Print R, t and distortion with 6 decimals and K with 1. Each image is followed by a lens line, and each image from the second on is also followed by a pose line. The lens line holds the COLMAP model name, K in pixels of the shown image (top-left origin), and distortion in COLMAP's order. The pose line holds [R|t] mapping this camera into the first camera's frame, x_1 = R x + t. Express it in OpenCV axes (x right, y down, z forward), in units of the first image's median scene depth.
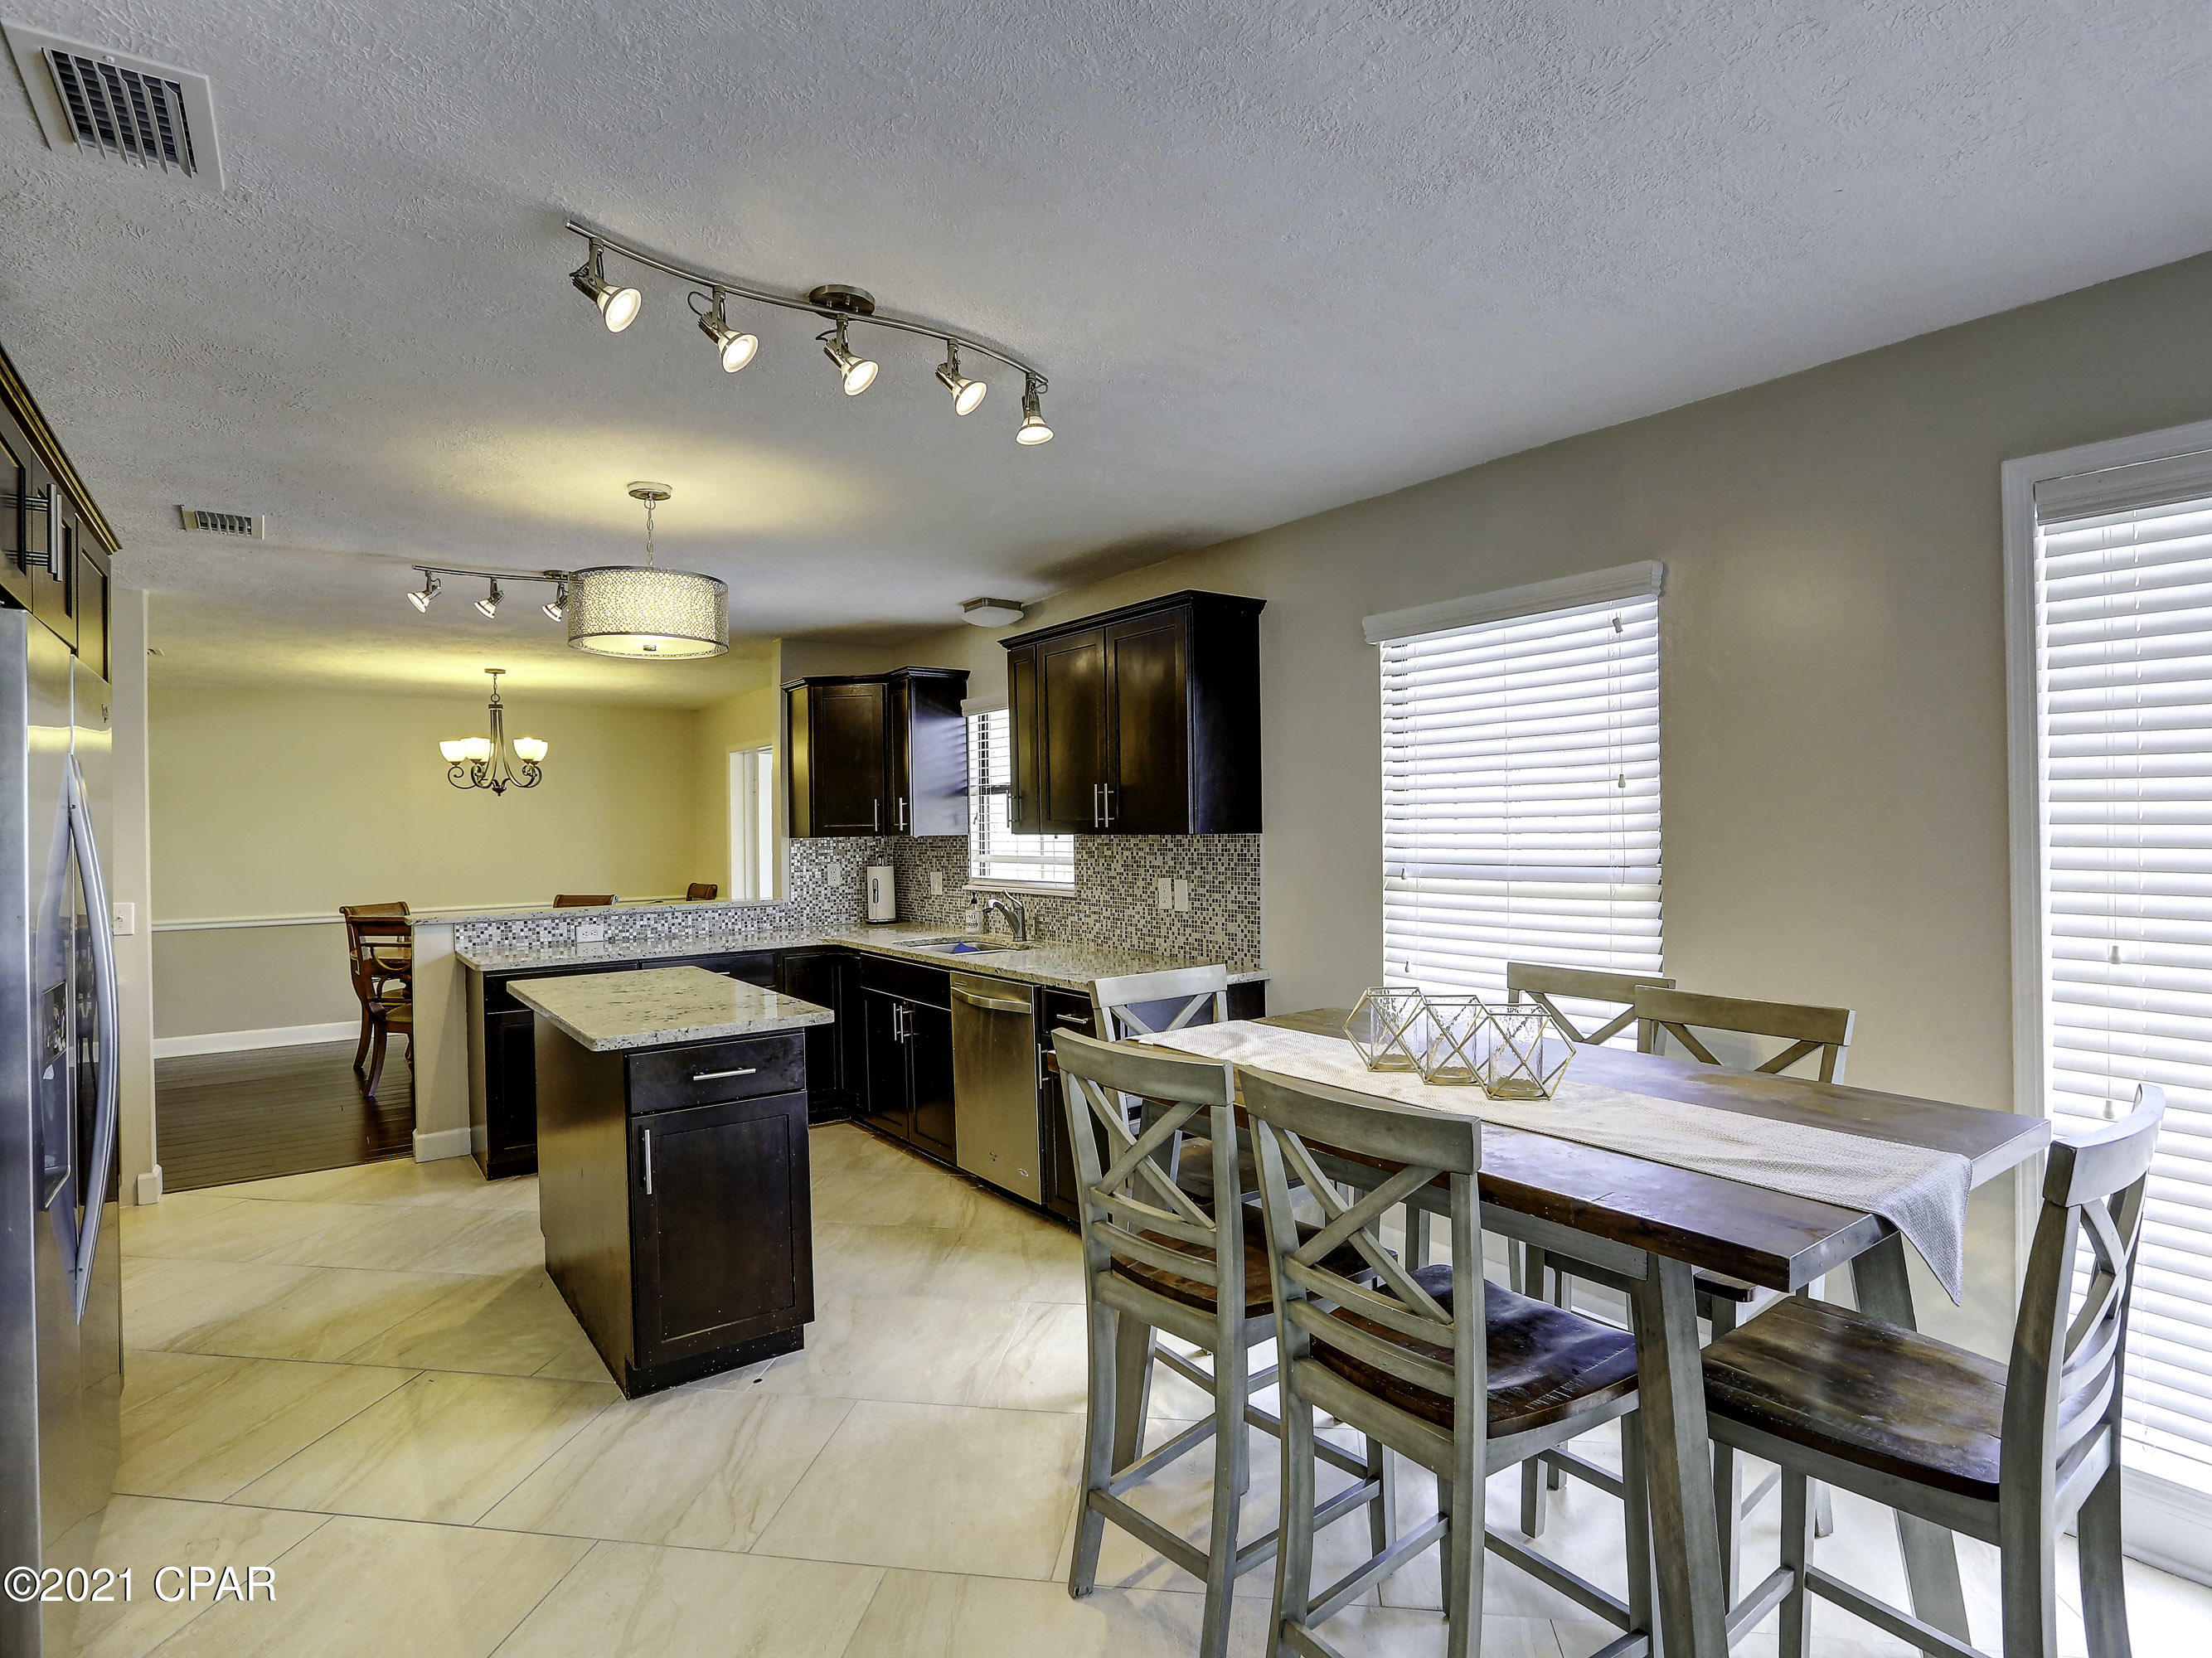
lens RADIAL K [[1132.5, 0, 1103.2], [0, 1132.5, 827.7], [0, 0, 1]] dist [-0.057462, 0.025097]
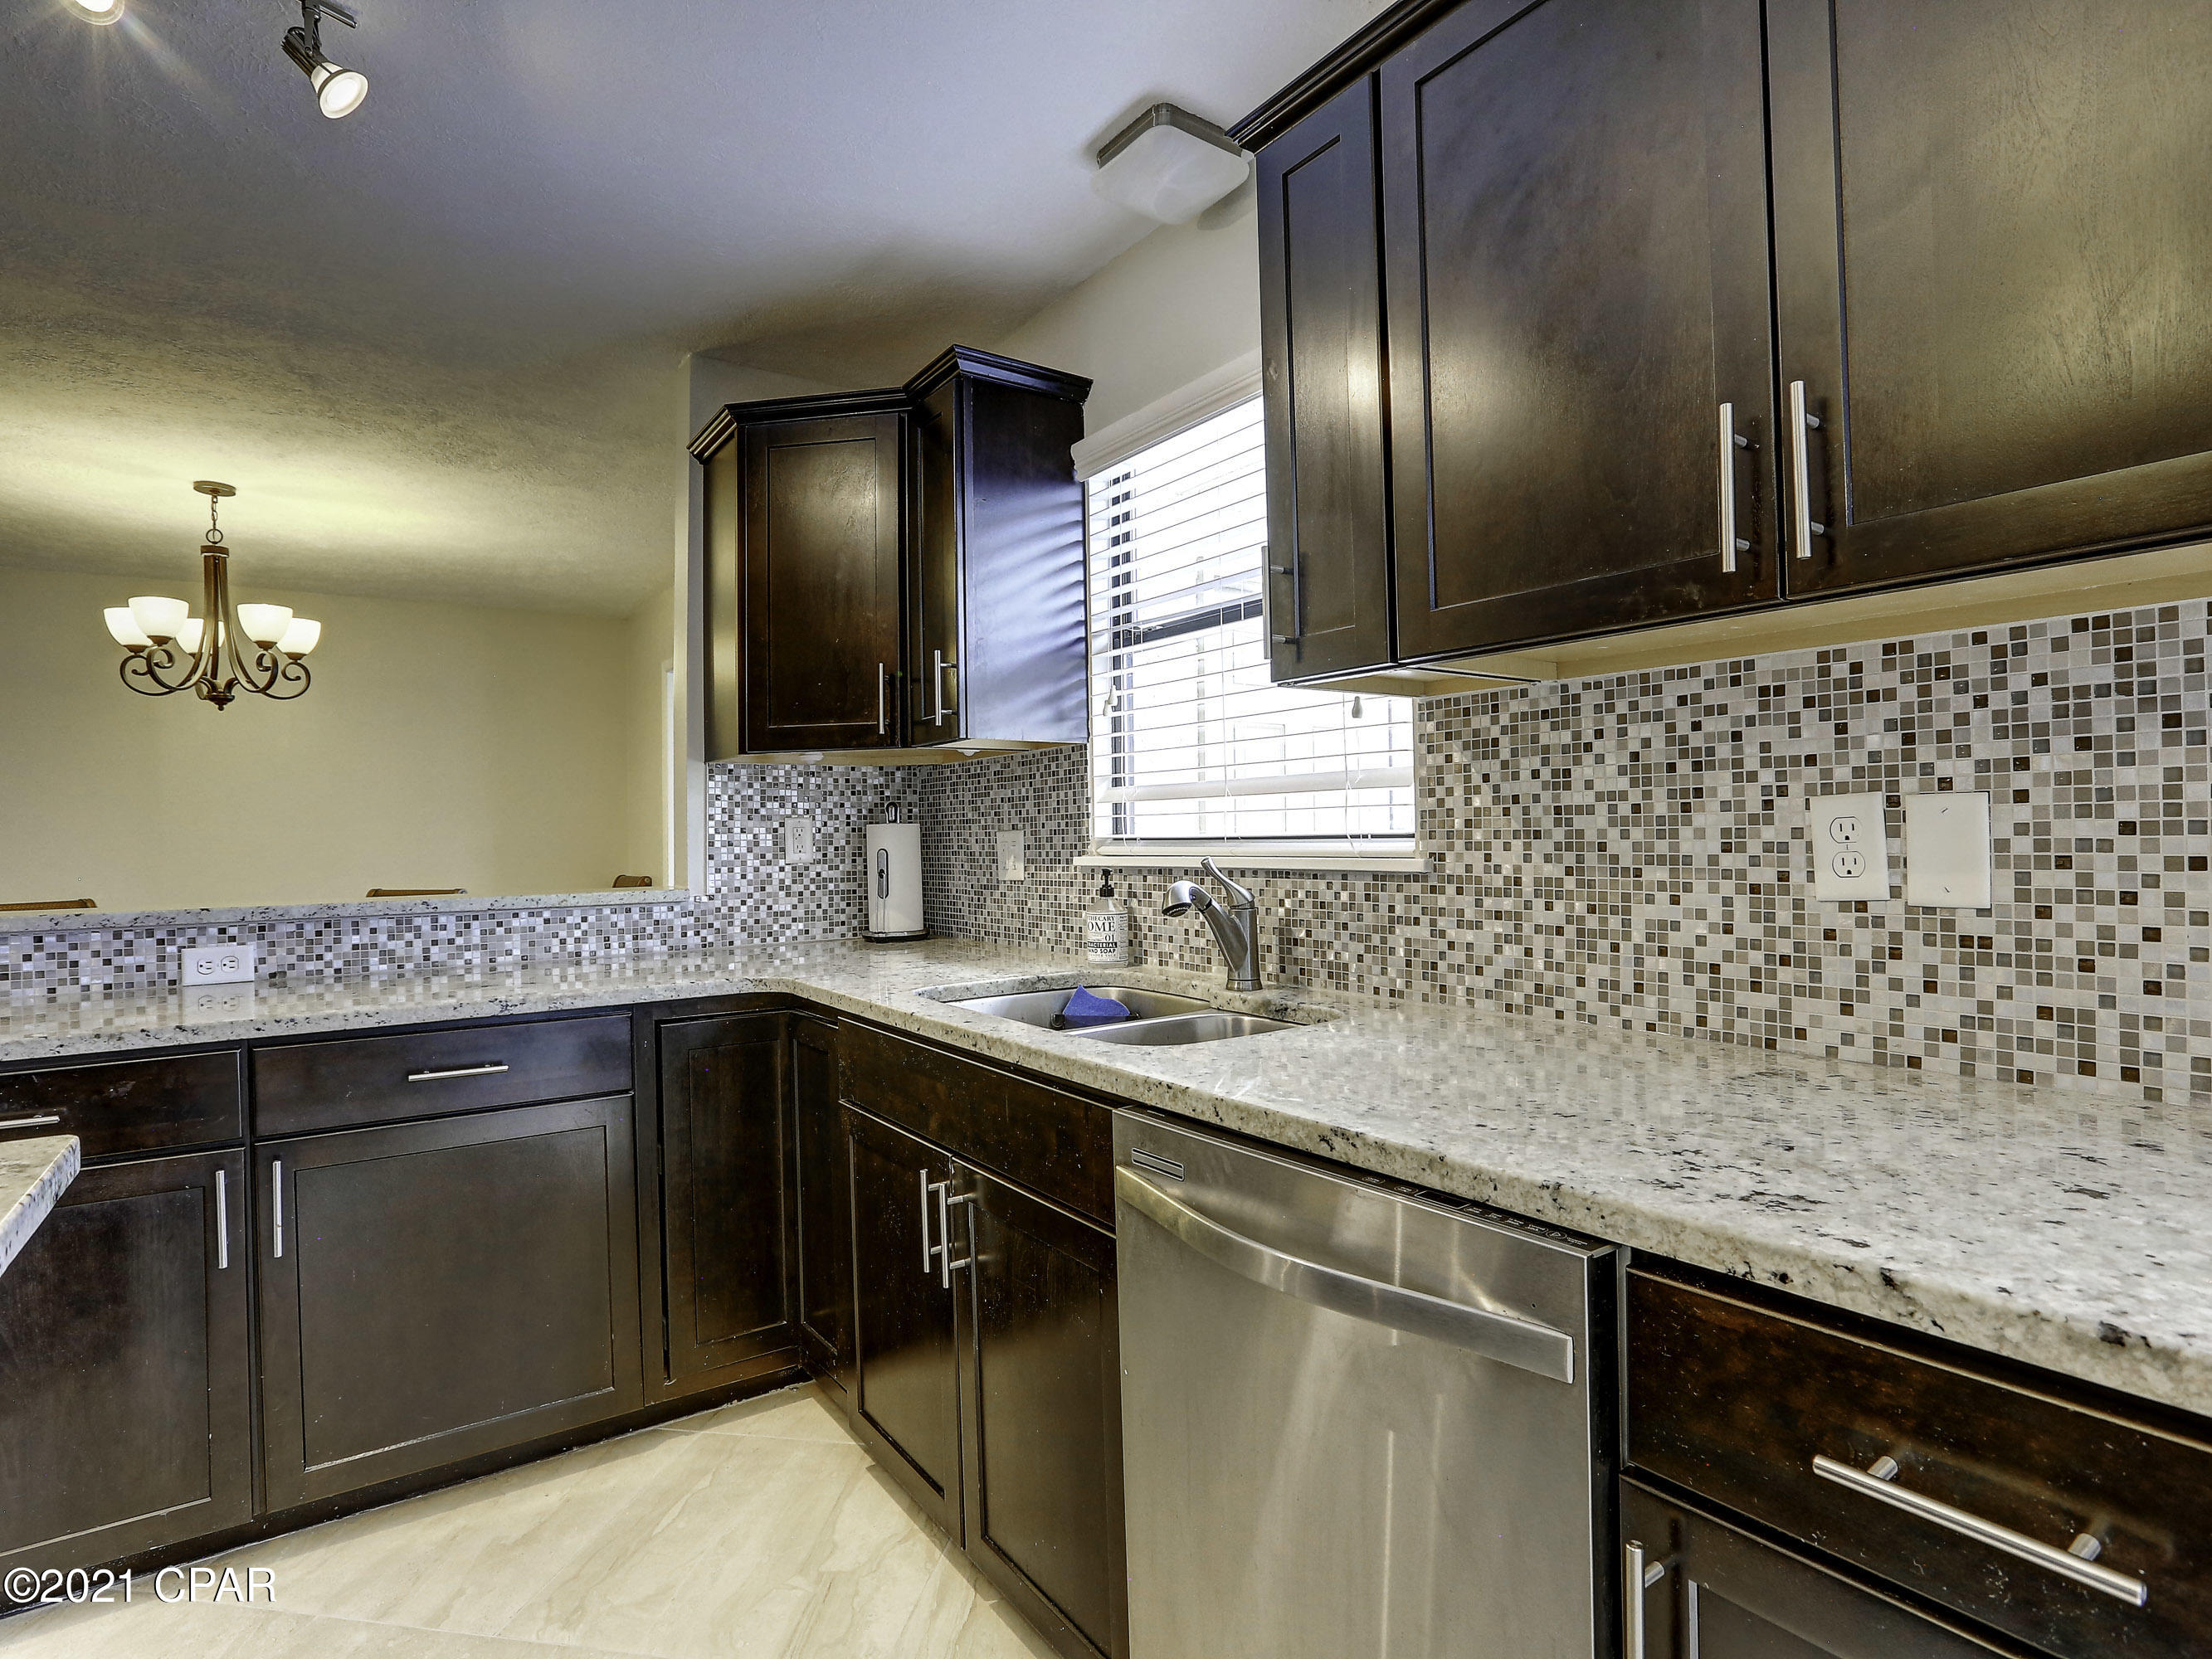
lens RADIAL K [[1132.4, 0, 1103.2], [0, 1132.4, 828.2], [0, 0, 1]] dist [-0.057462, 0.025097]
pose [[0.999805, -0.000207, -0.019762, -0.107728], [0.000053, 0.999970, -0.007790, 0.044785], [0.019763, 0.007788, 0.999774, 0.571941]]
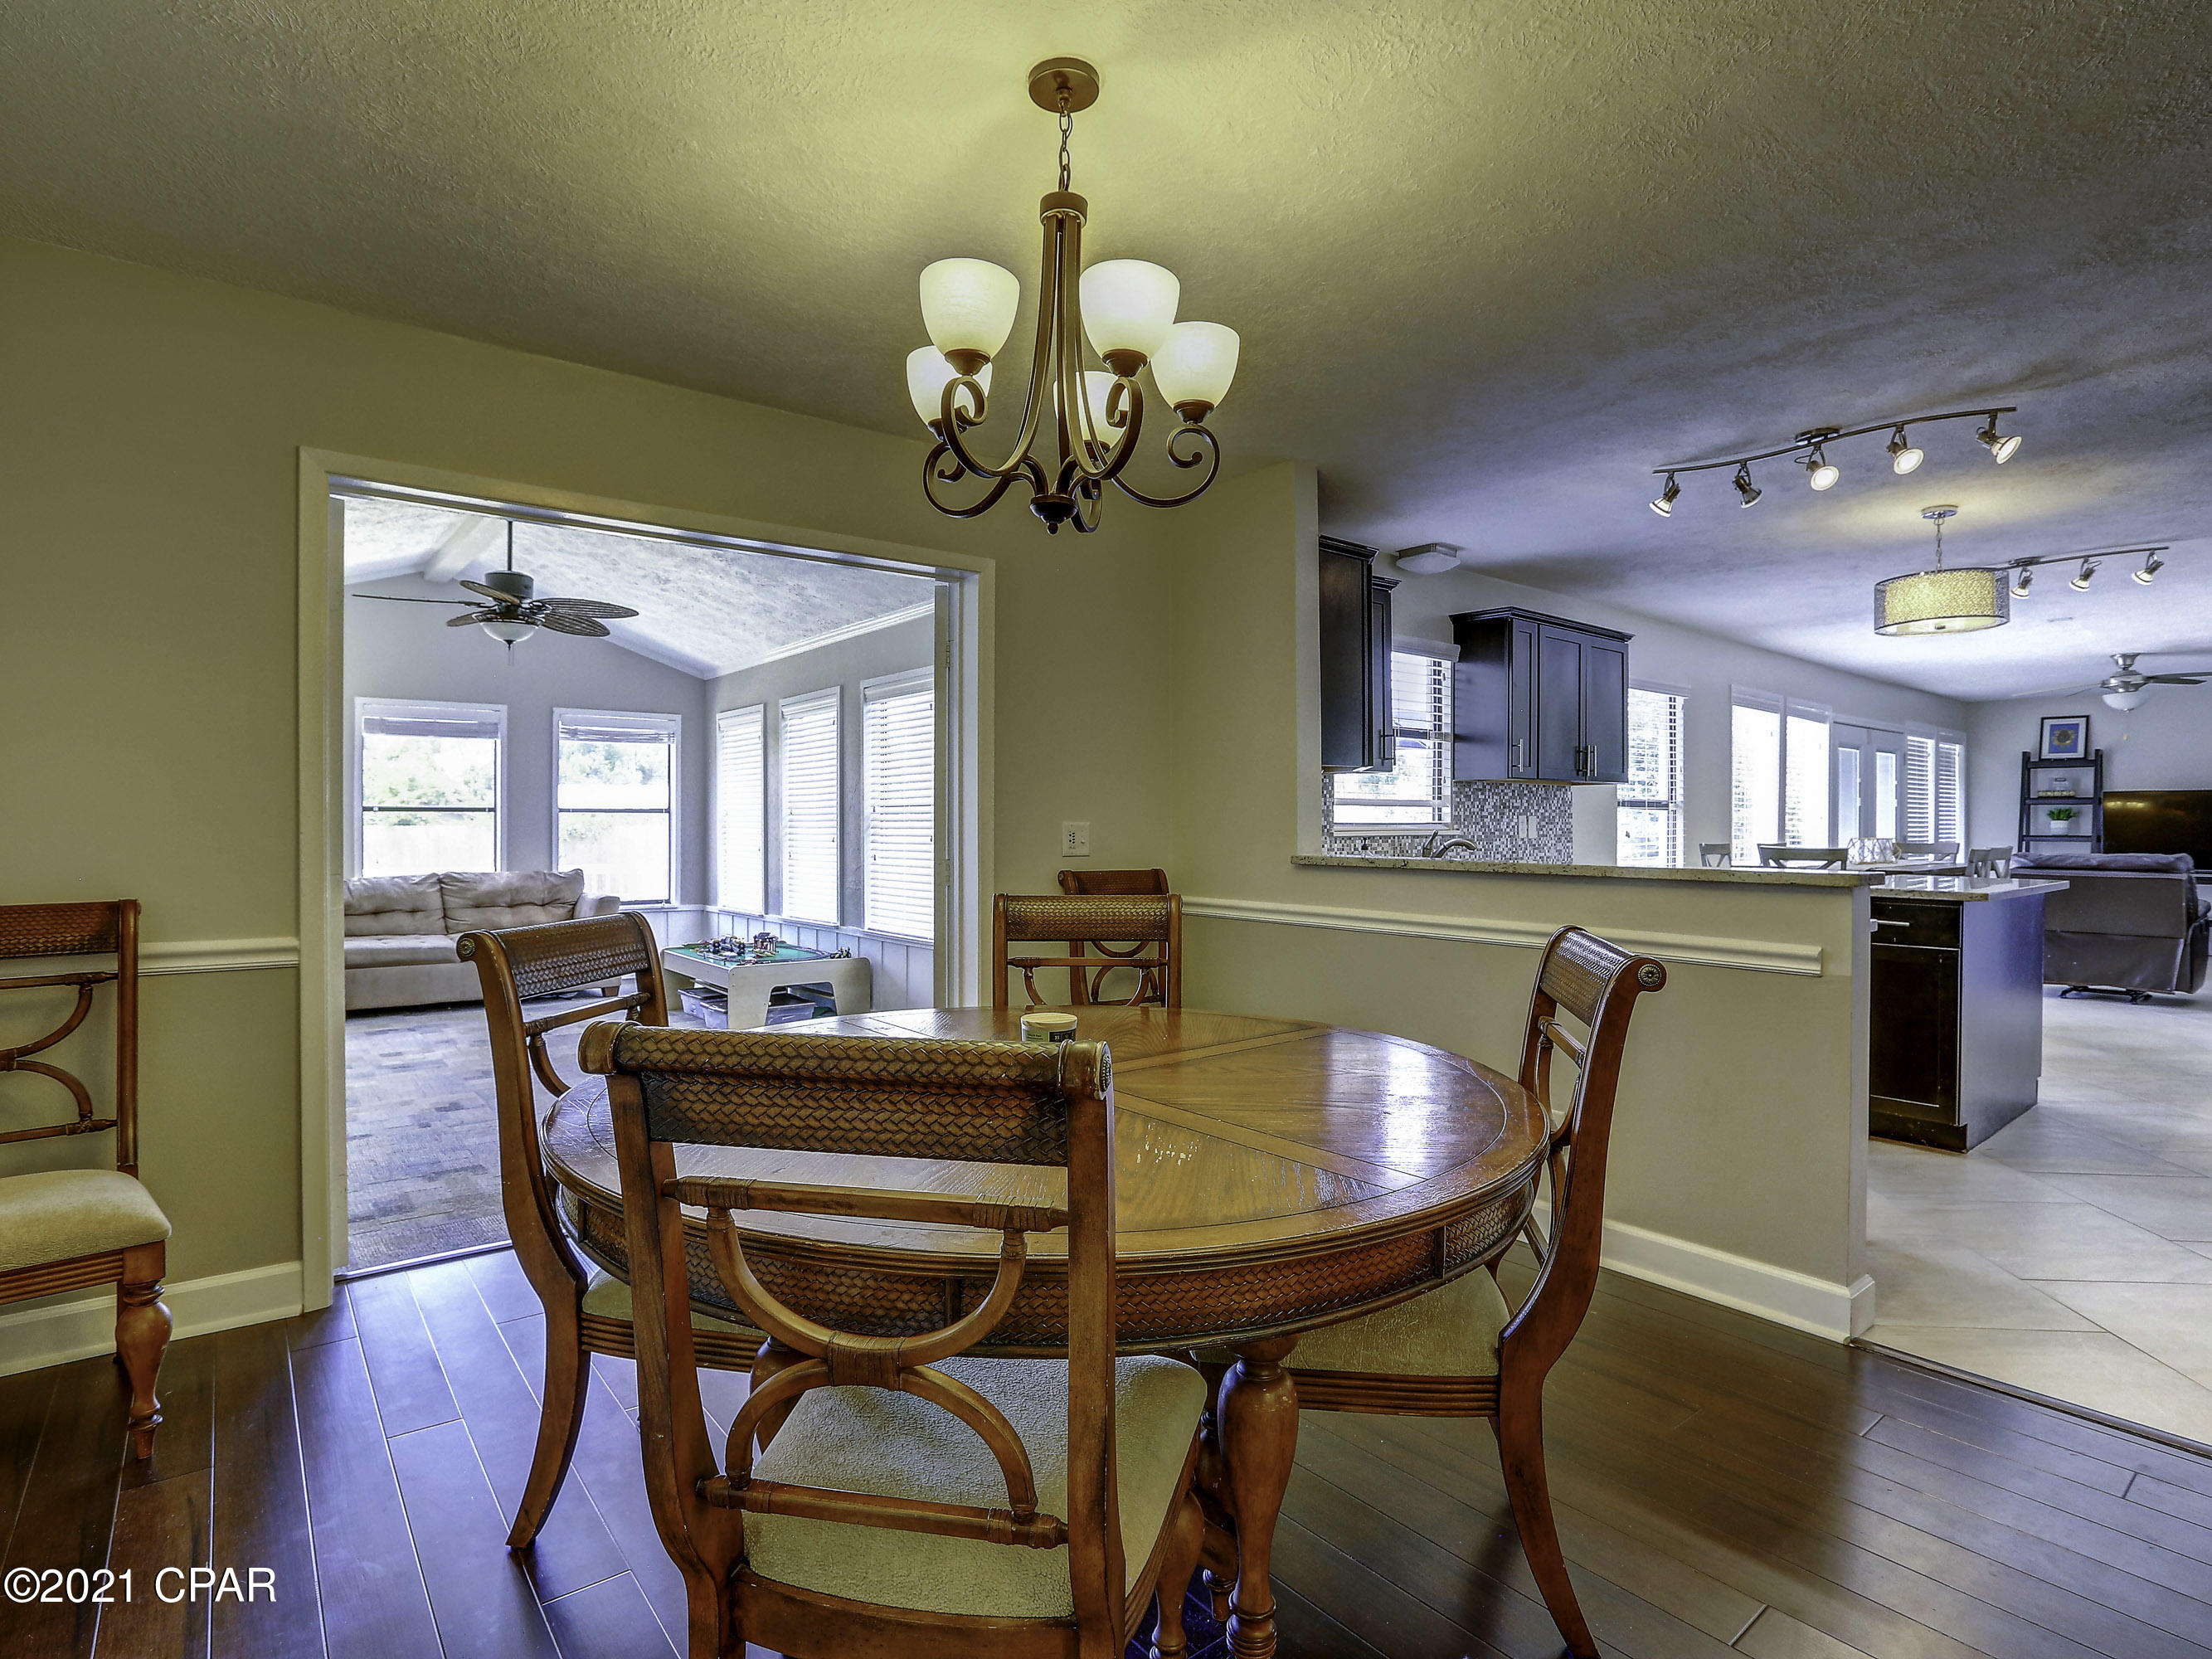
lens RADIAL K [[1120.2, 0, 1099.3], [0, 1120.2, 822.6], [0, 0, 1]] dist [-0.055545, 0.017894]
pose [[-0.033814, 0.015555, 0.999307, -1.028195], [0.001398, 0.999879, -0.015516, 0.059116], [-0.999427, 0.000872, -0.033831, 1.257414]]
